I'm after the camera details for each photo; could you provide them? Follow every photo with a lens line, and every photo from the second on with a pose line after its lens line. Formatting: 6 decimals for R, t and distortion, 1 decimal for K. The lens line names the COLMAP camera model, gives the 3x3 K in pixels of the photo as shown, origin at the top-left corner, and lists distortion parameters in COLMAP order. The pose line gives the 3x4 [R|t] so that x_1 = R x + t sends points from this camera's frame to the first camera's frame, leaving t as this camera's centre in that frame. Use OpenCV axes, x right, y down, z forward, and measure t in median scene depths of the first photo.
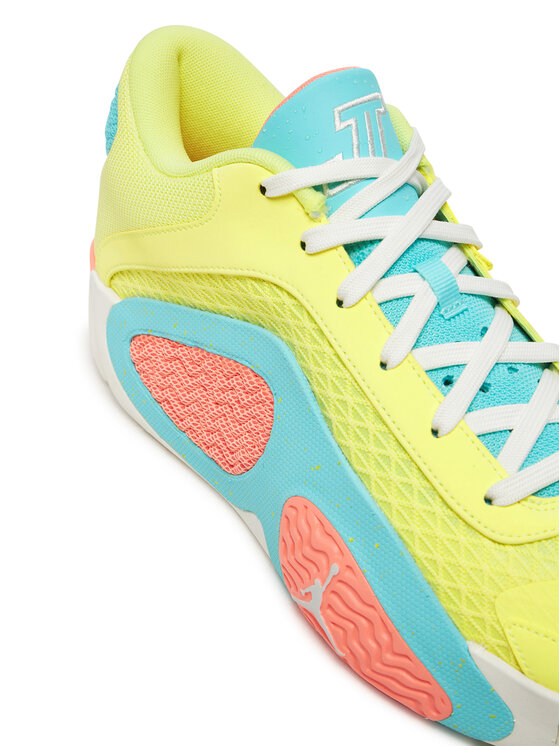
lens RADIAL K [[1349.8, 0, 280.0], [0, 1349.8, 373.0], [0, 0, 1]] dist [-0.159178, -0.025250]
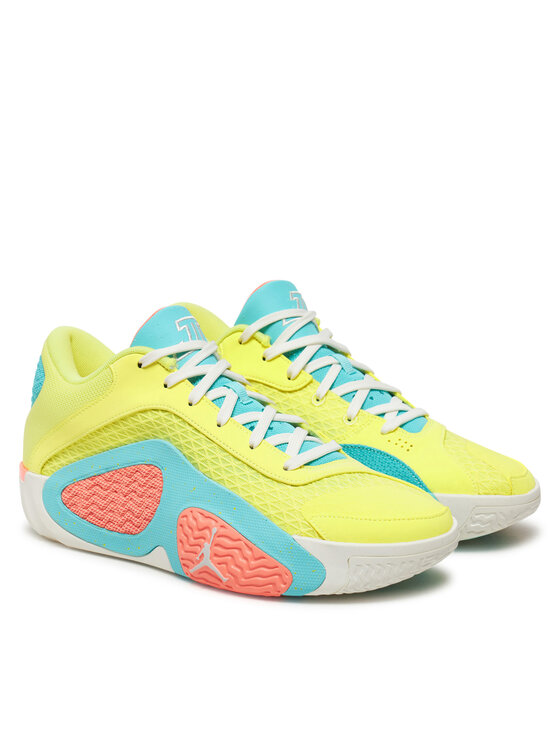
lens RADIAL K [[1775.6, 0, 280.0], [0, 1775.6, 373.0], [0, 0, 1]] dist [0.030911, 0.061277]
pose [[0.947060, -0.078653, 0.311274, -0.651208], [0.232661, 0.836229, -0.496577, 1.255439], [-0.221239, 0.542710, 0.810259, -1.205803]]
